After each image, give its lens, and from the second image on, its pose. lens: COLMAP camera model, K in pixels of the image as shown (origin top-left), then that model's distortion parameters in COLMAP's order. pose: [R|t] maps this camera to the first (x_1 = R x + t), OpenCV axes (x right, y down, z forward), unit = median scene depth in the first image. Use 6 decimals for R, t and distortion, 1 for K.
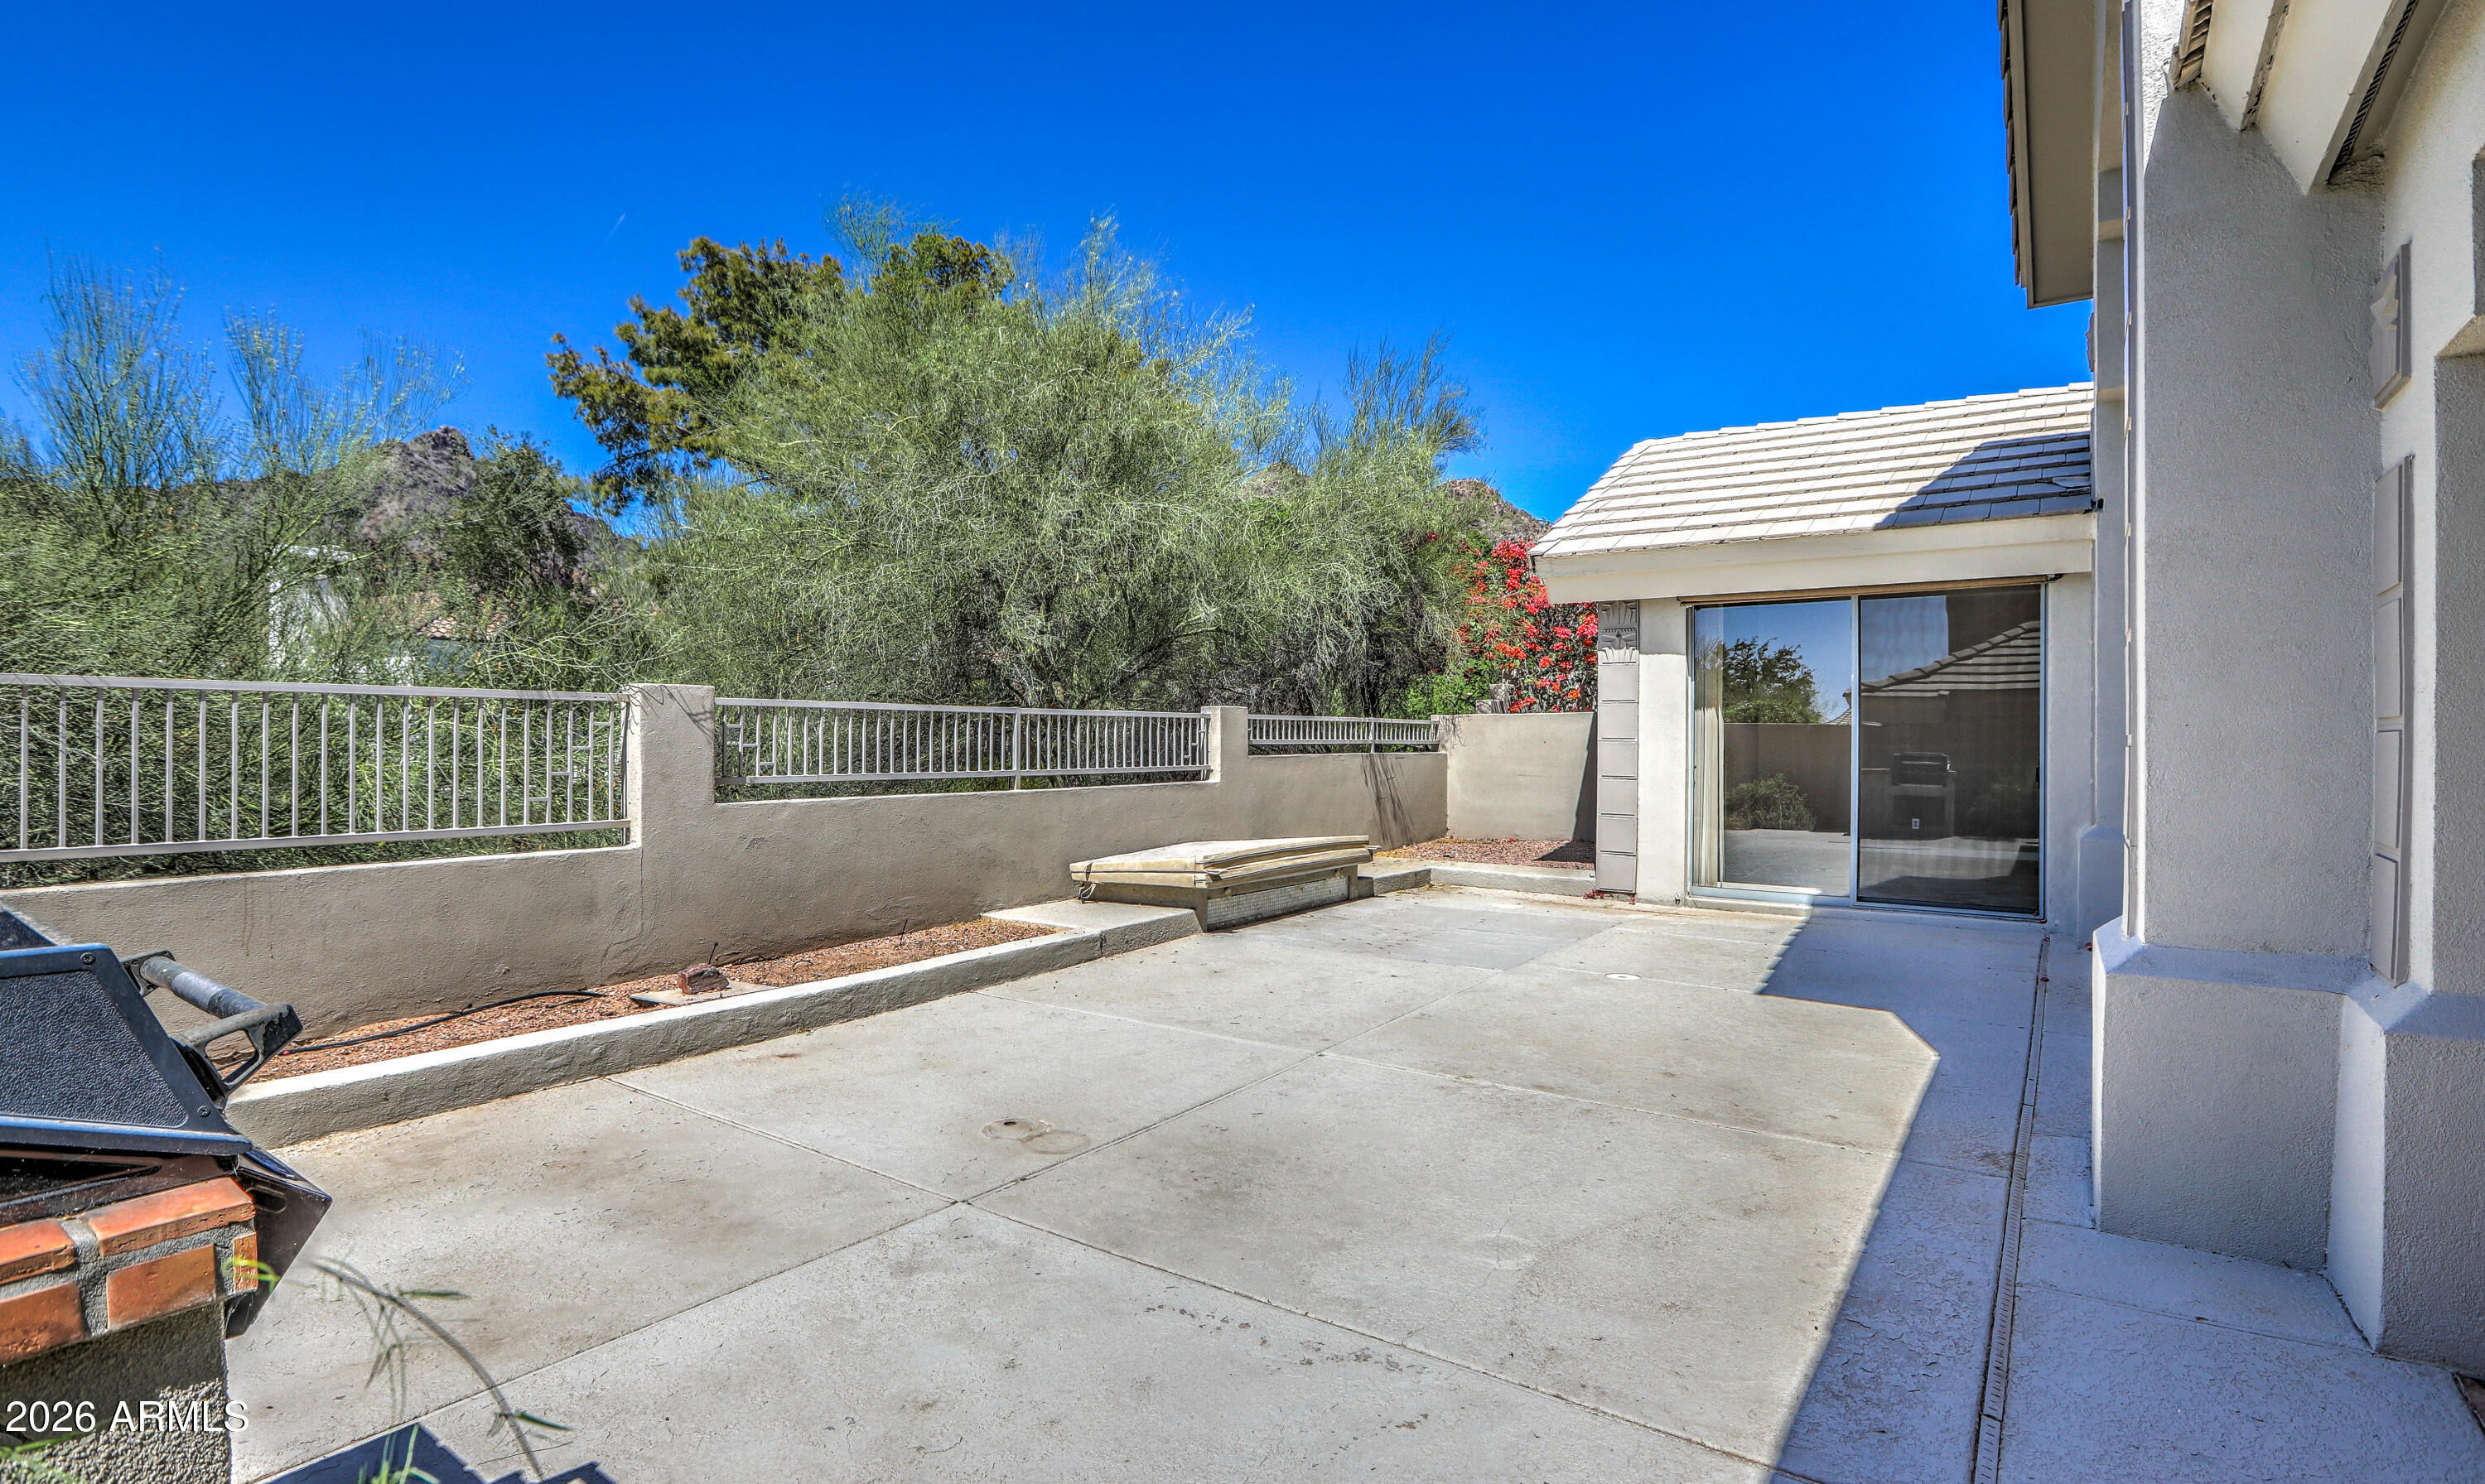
lens RADIAL K [[1195.2, 0, 1234.3], [0, 1195.2, 705.0], [0, 0, 1]] dist [-0.043323, 0.000112]
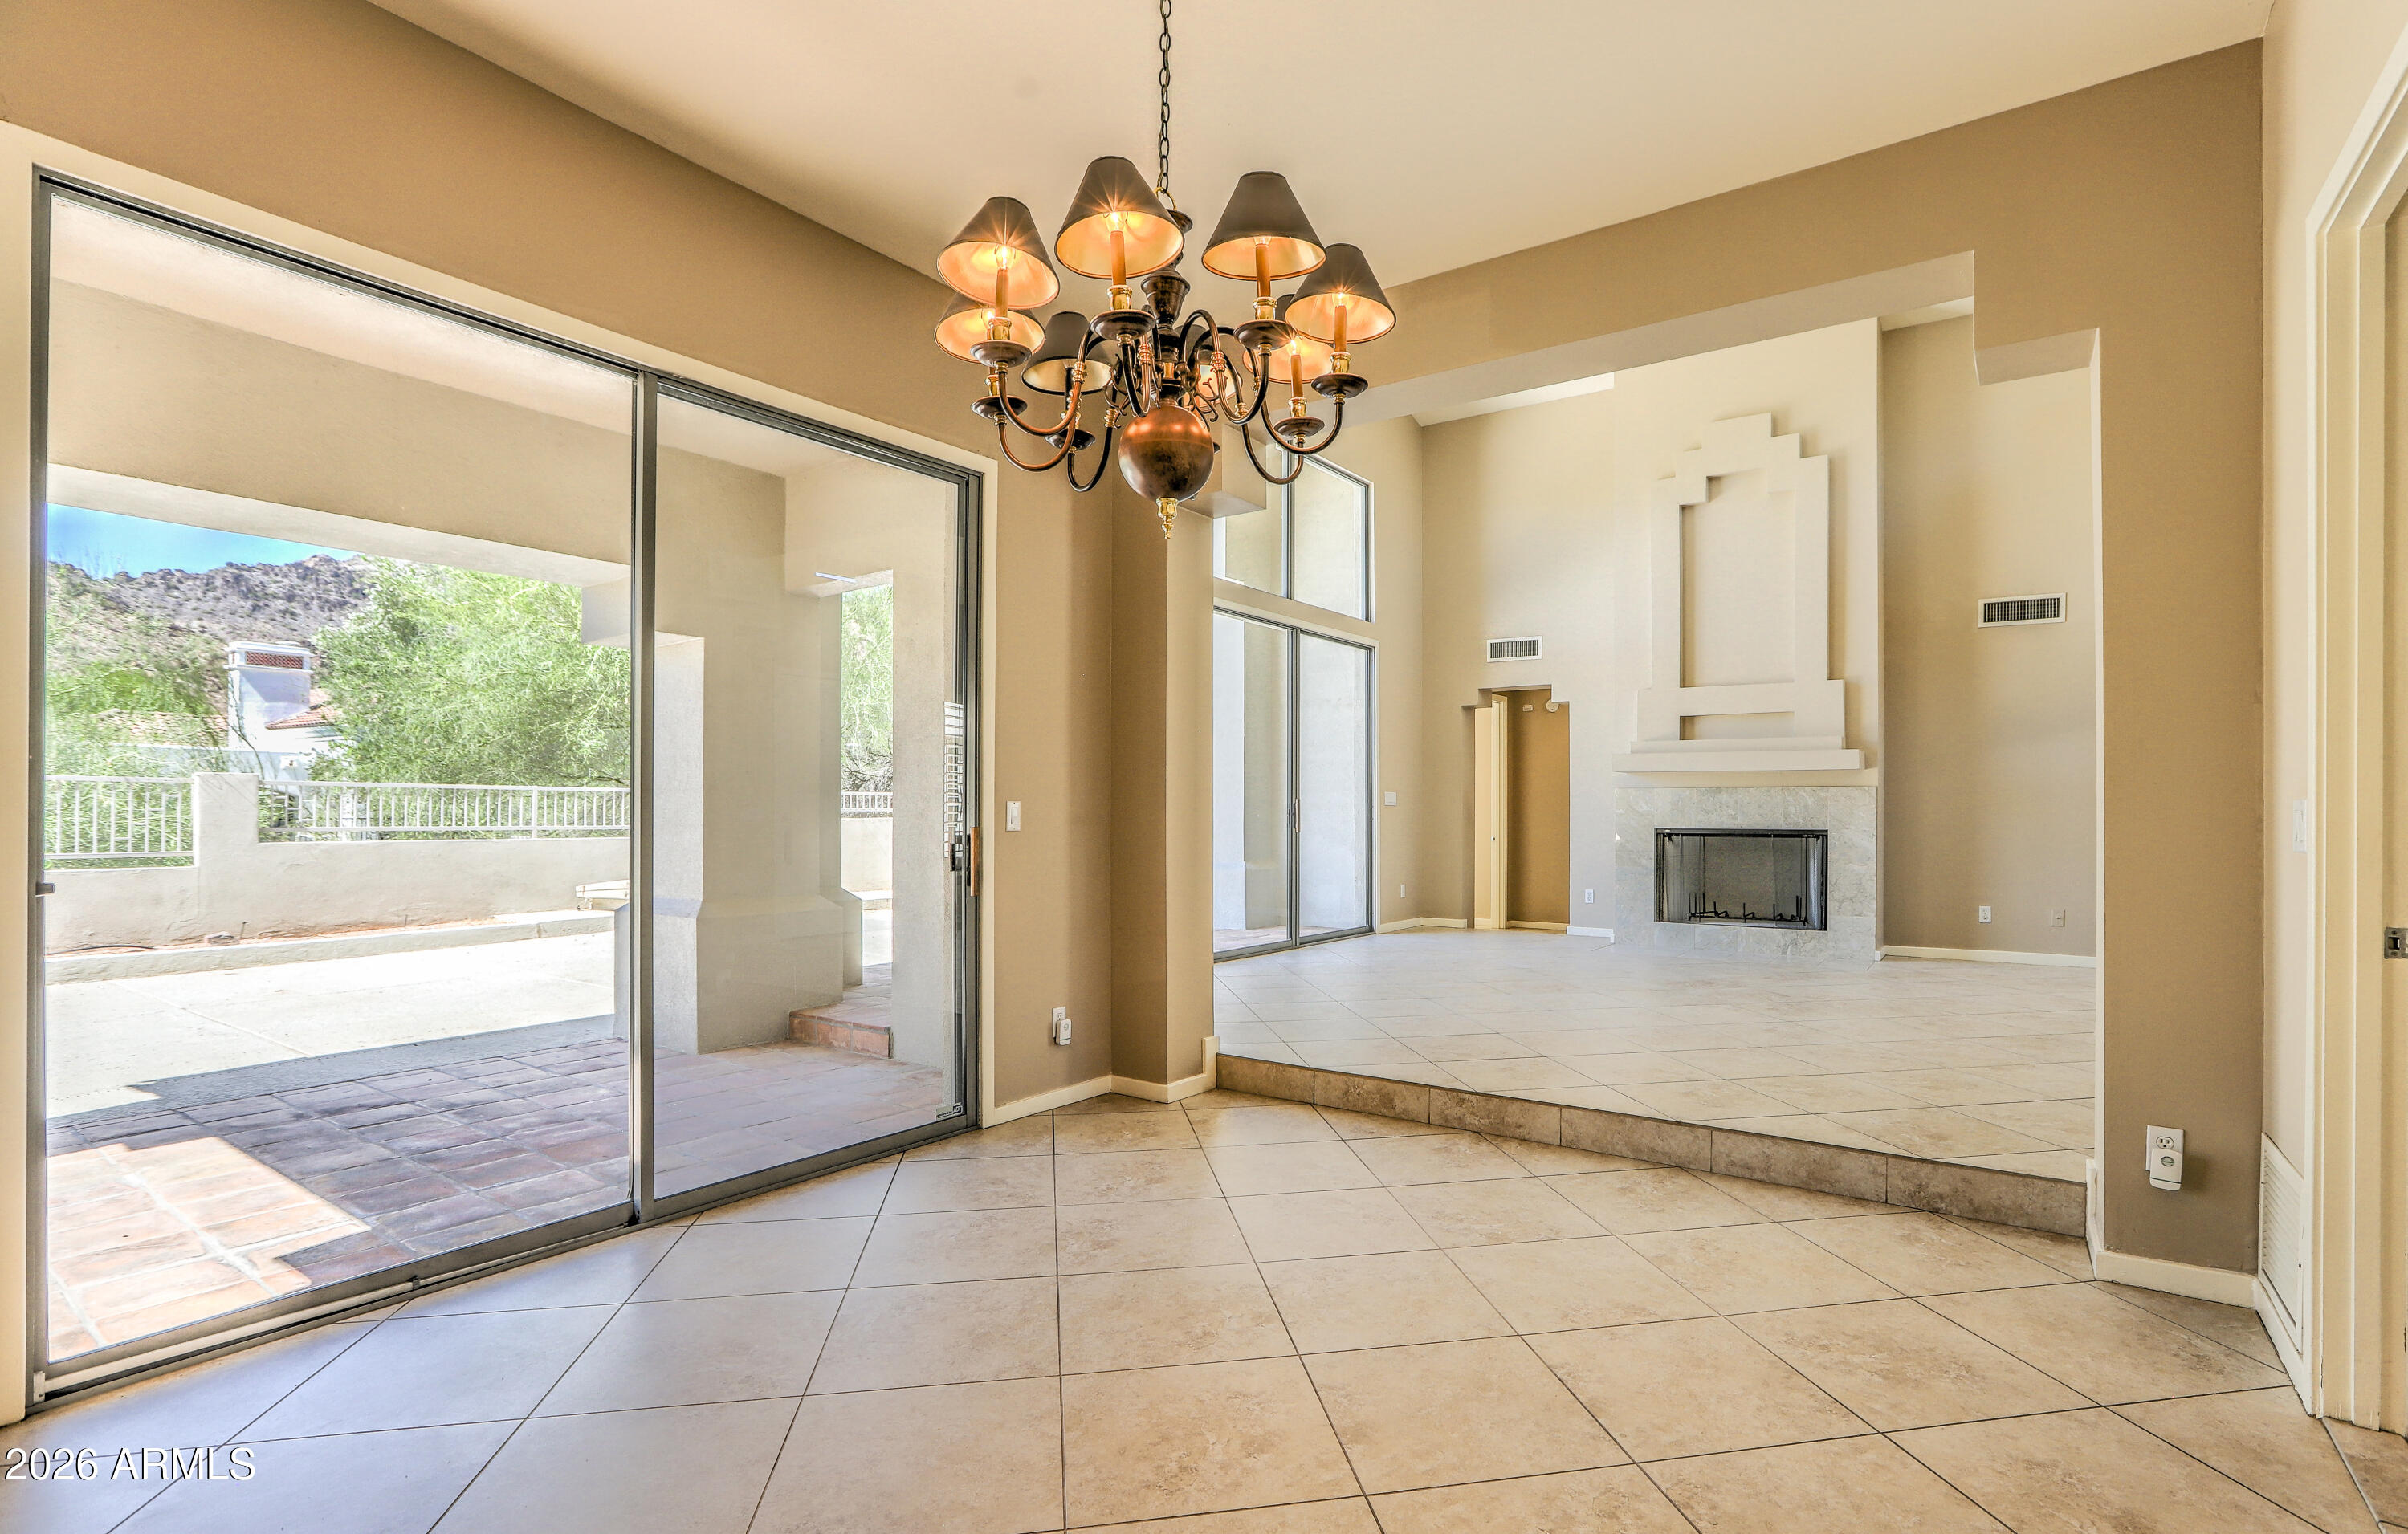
lens RADIAL K [[1101.3, 0, 1259.5], [0, 1101.3, 800.2], [0, 0, 1]] dist [0.001050, 0.000312]
pose [[0.999807, 0.001368, 0.019591, 0.738836], [-0.001672, 0.999878, 0.015529, -0.003659], [-0.019567, -0.015559, 0.999687, -0.466947]]
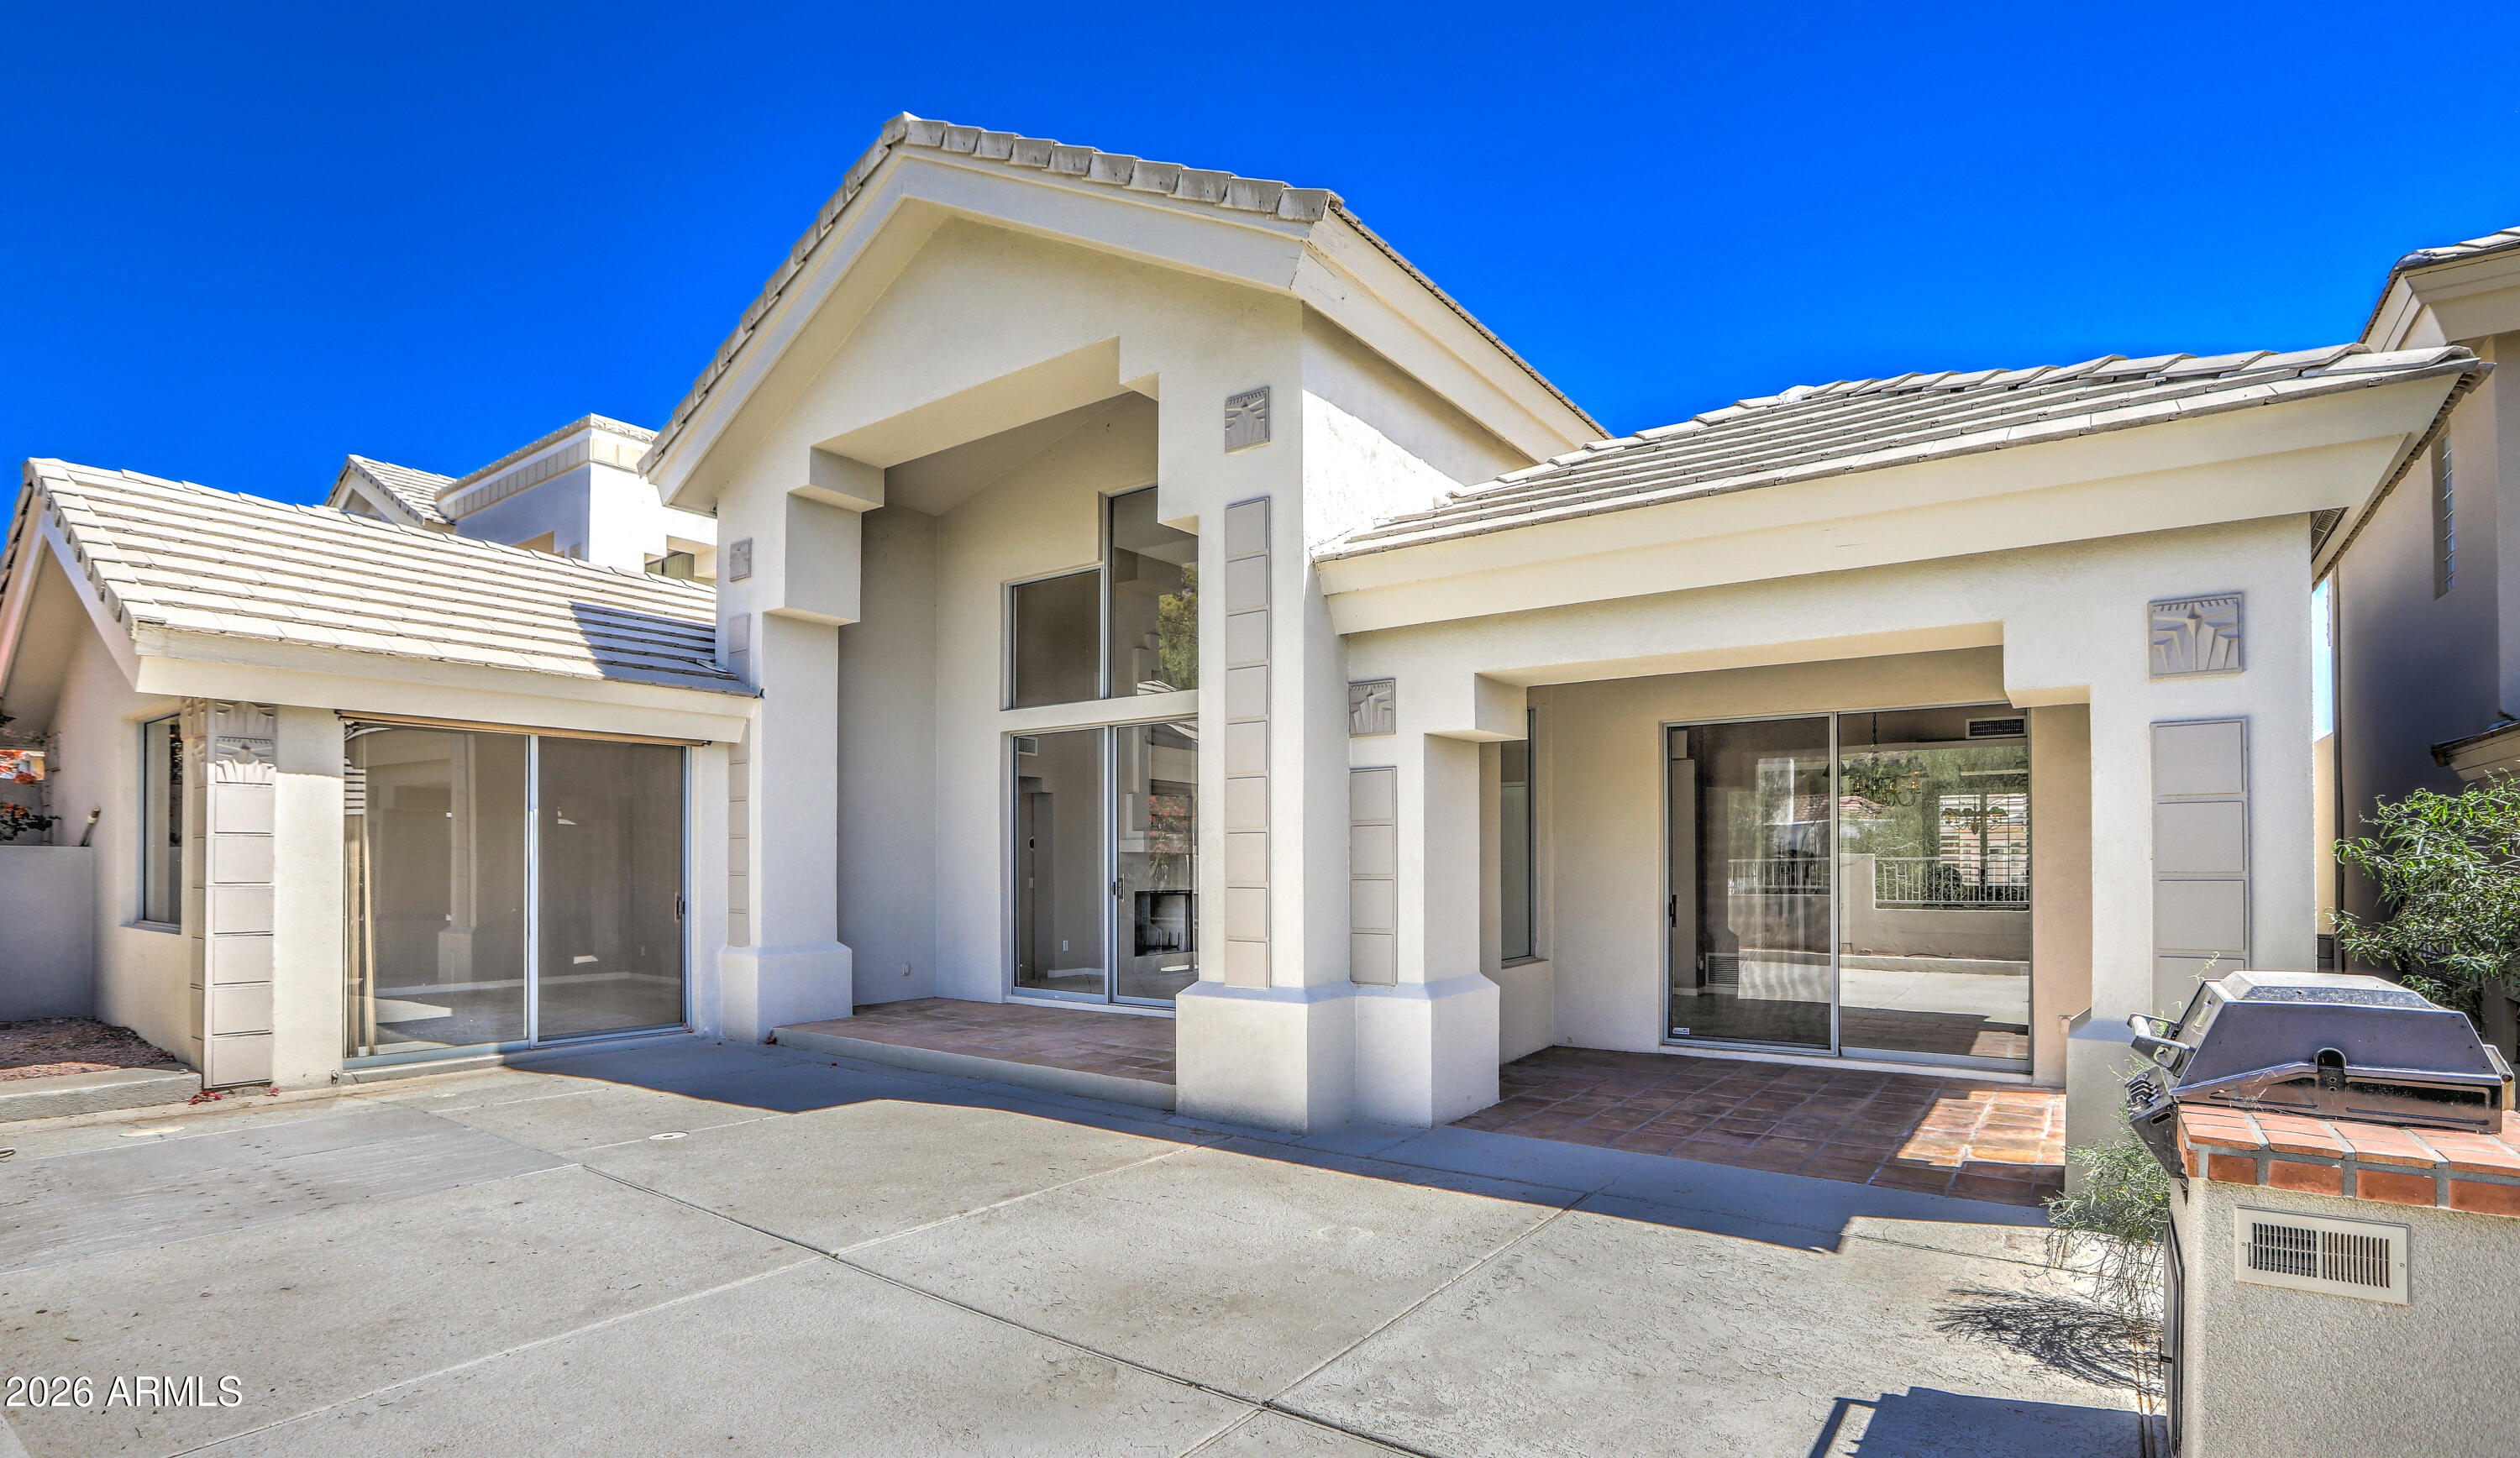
lens RADIAL K [[1170.1, 0, 1245.2], [0, 1170.1, 741.0], [0, 0, 1]] dist [-0.018153, 0.000090]
pose [[0.014233, 0.099770, 0.994909, -0.505000], [-0.025988, 0.994710, -0.099378, -0.005476], [-0.999561, -0.024441, 0.016750, 0.424608]]
